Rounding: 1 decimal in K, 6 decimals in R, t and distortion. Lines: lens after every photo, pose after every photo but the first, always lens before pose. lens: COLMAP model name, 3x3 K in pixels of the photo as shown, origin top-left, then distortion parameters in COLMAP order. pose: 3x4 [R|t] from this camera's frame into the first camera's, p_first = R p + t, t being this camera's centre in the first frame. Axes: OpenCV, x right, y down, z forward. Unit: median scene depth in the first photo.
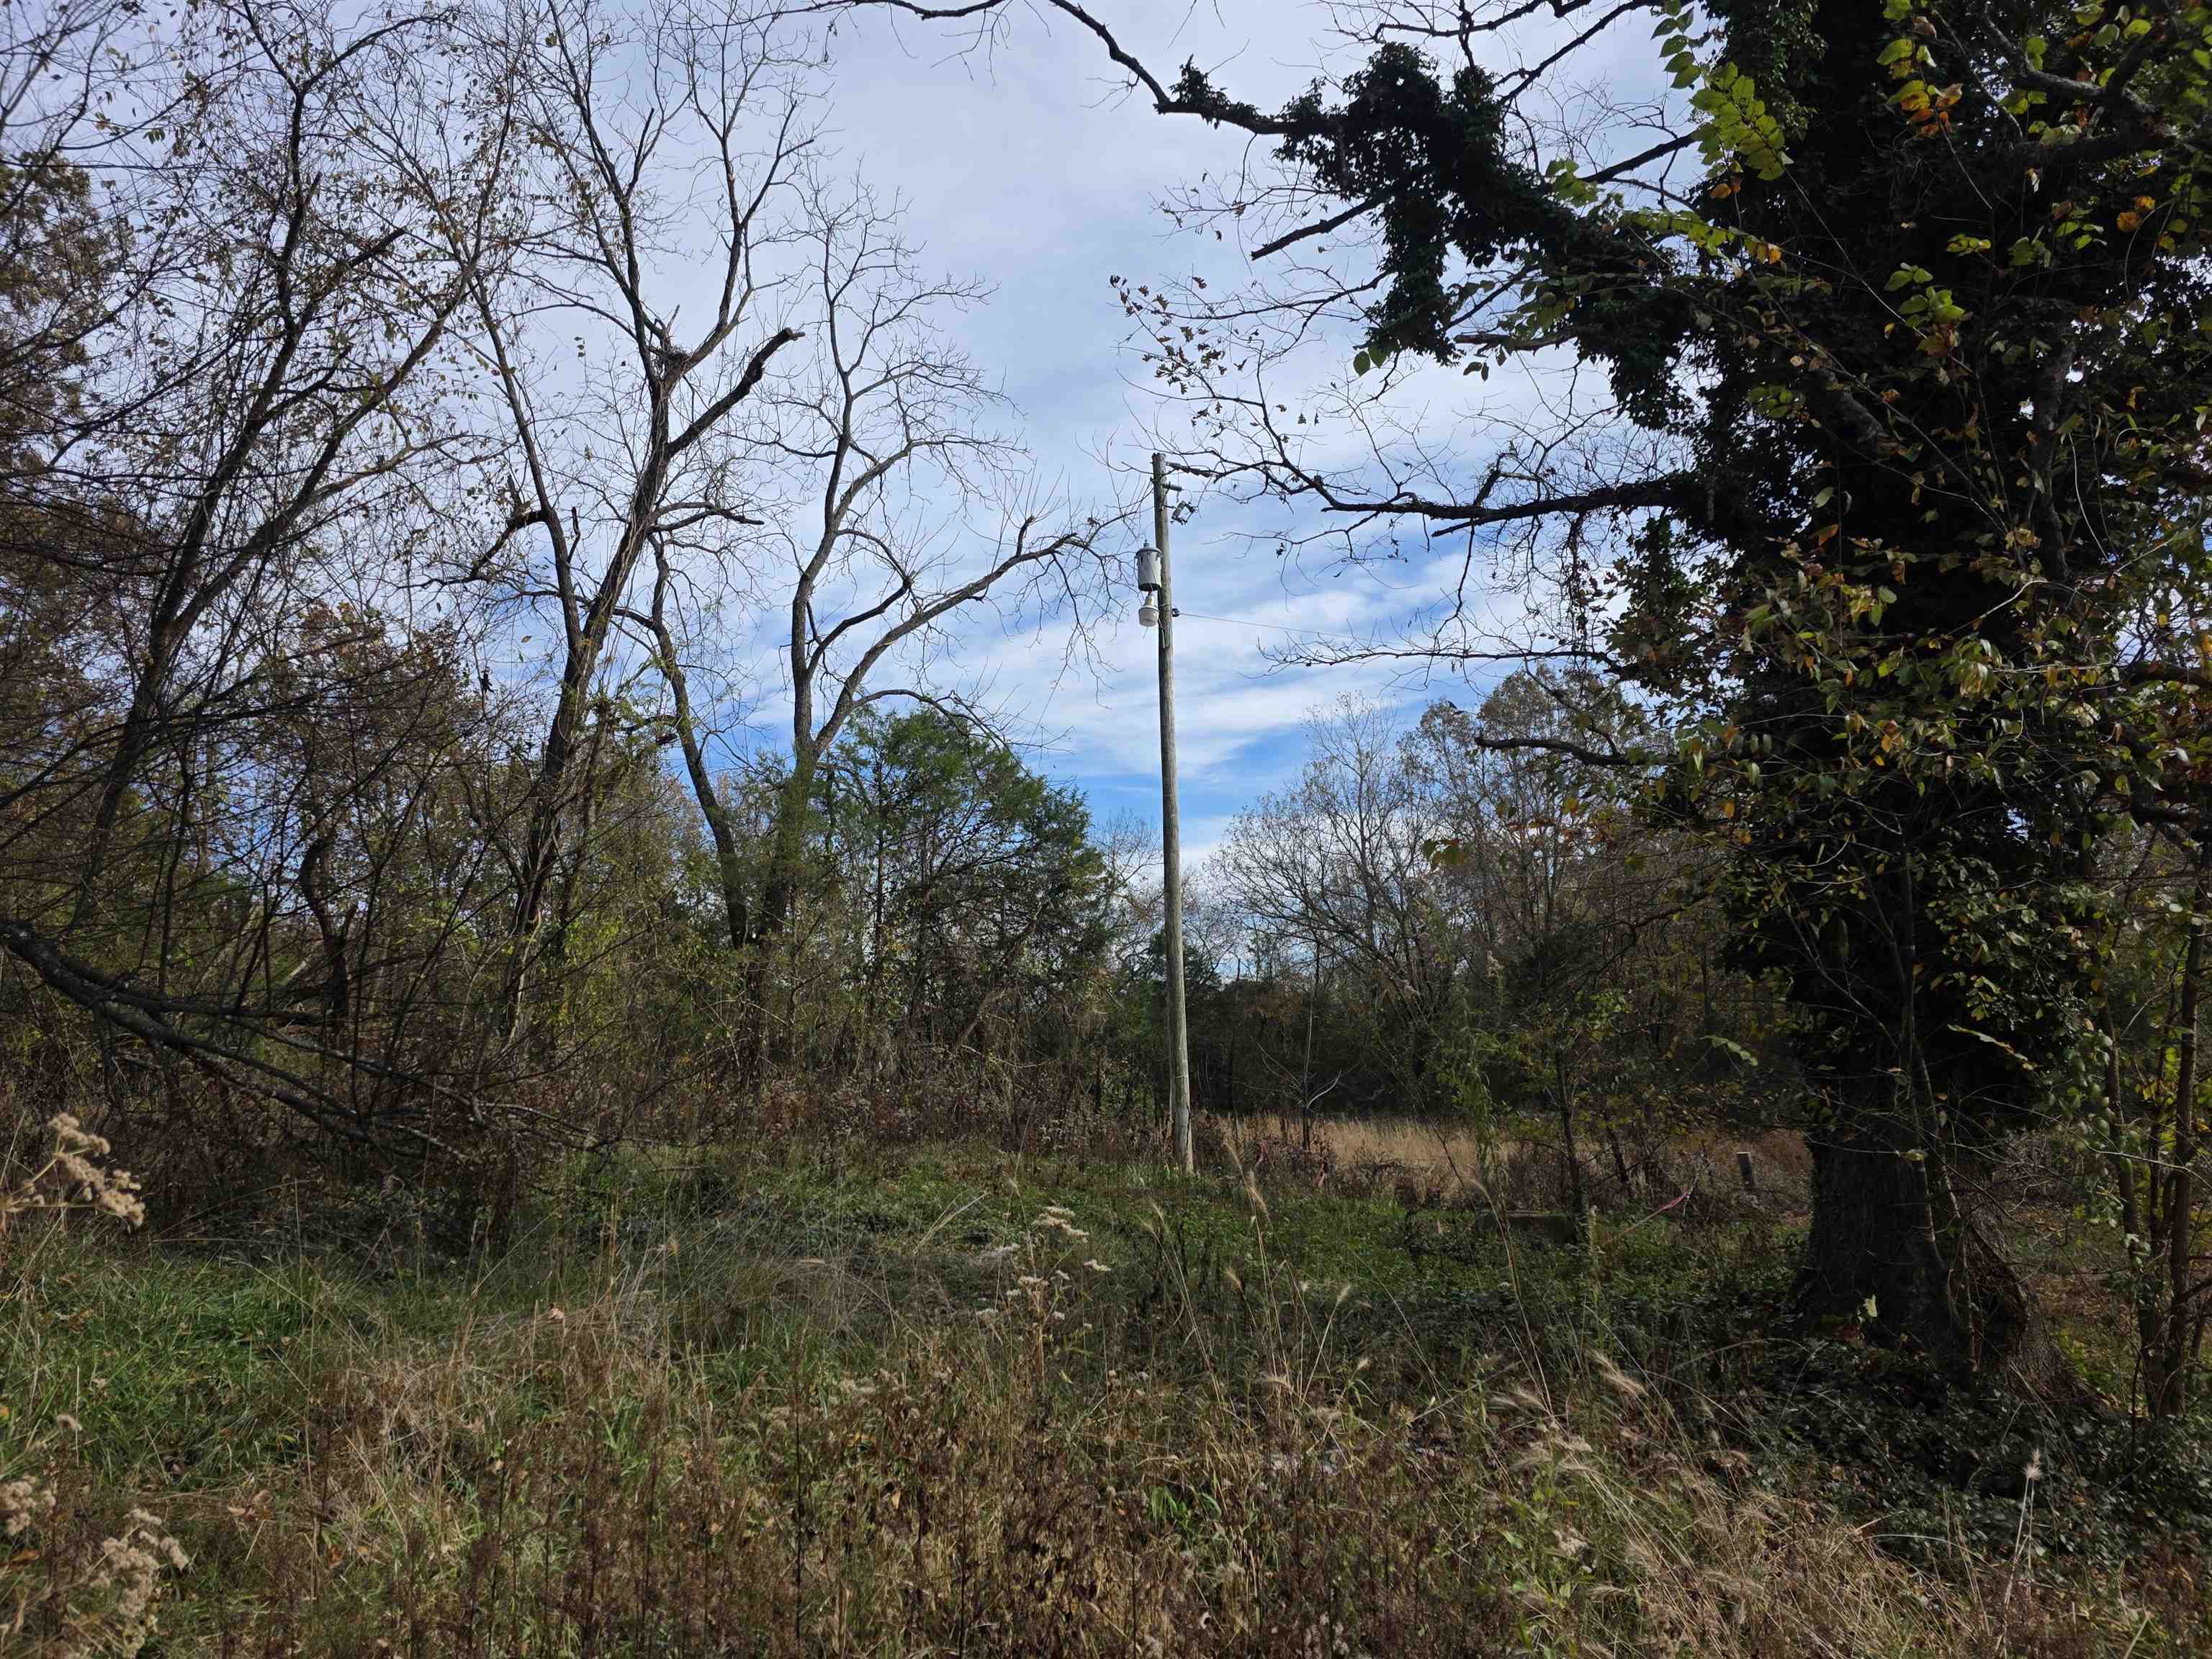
lens RADIAL K [[1478.4, 0, 1106.0], [0, 1478.4, 829.5], [0, 0, 1]] dist [-0.024212, -0.001473]
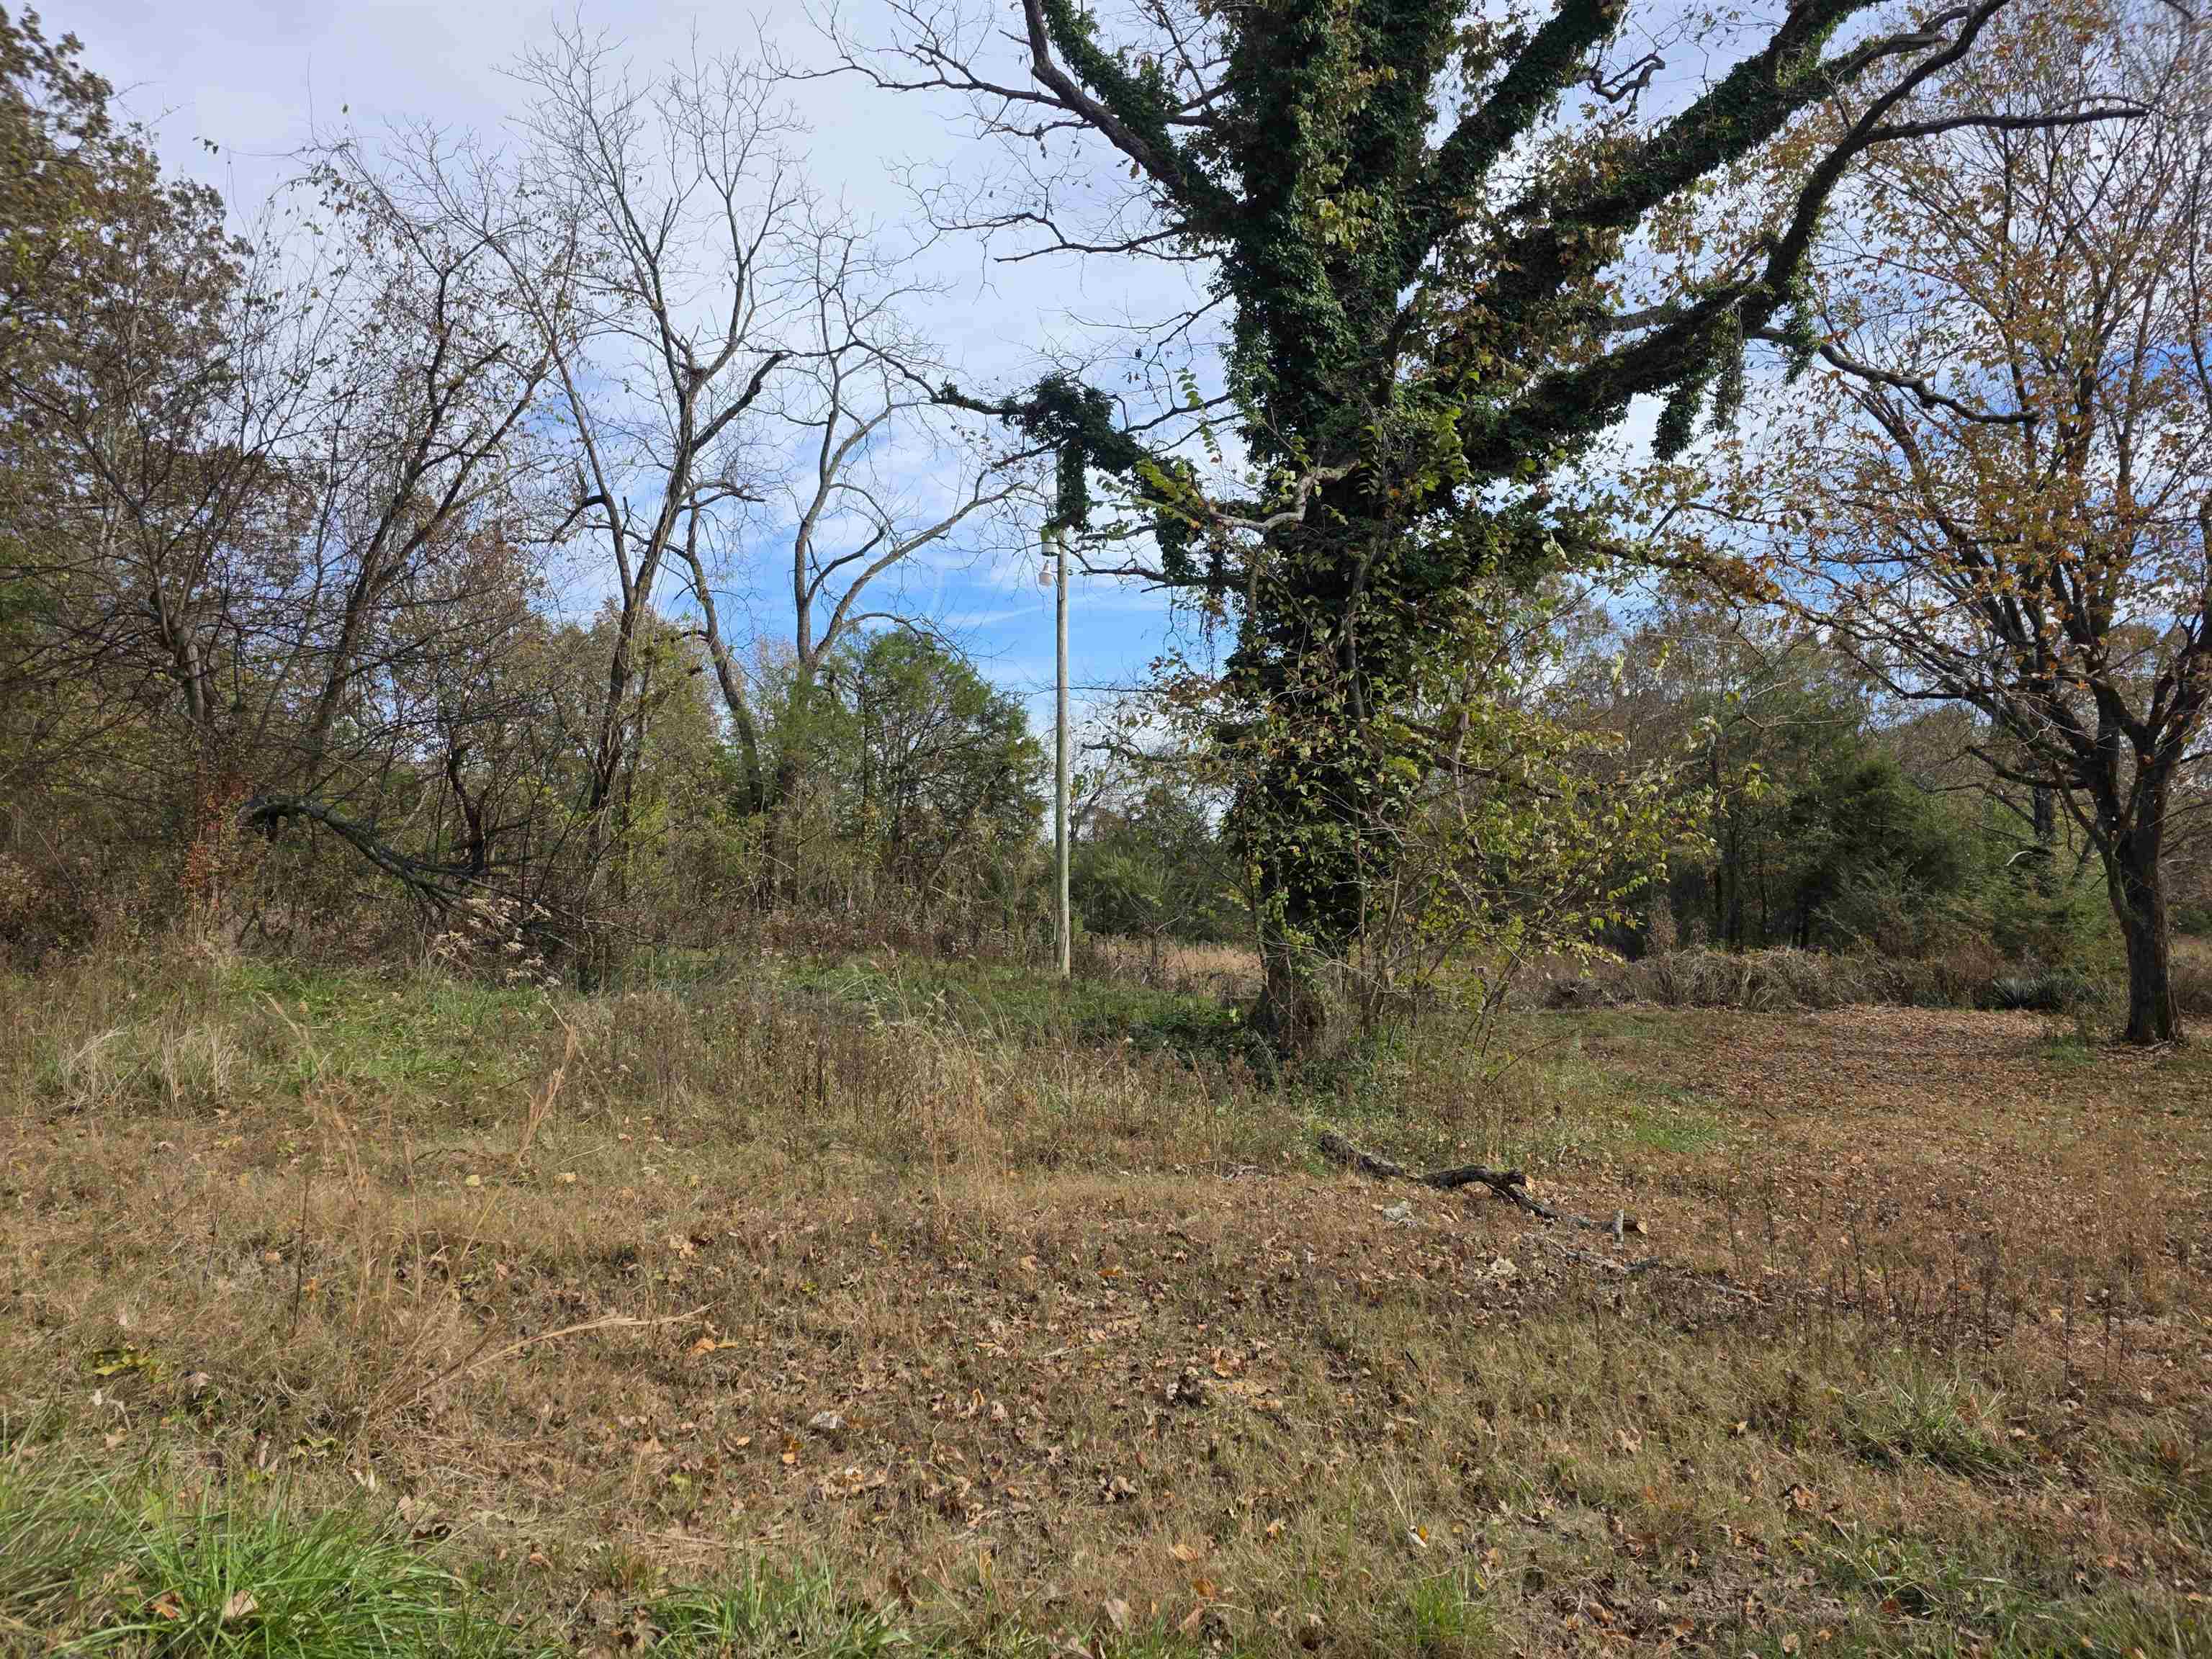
lens RADIAL K [[1536.5, 0, 1106.0], [0, 1536.5, 829.5], [0, 0, 1]] dist [0.031809, 0.002675]
pose [[0.998952, 0.012900, -0.043912, 0.138529], [-0.008047, 0.994013, 0.108962, -0.063698], [0.045055, -0.108494, 0.993076, -0.399132]]
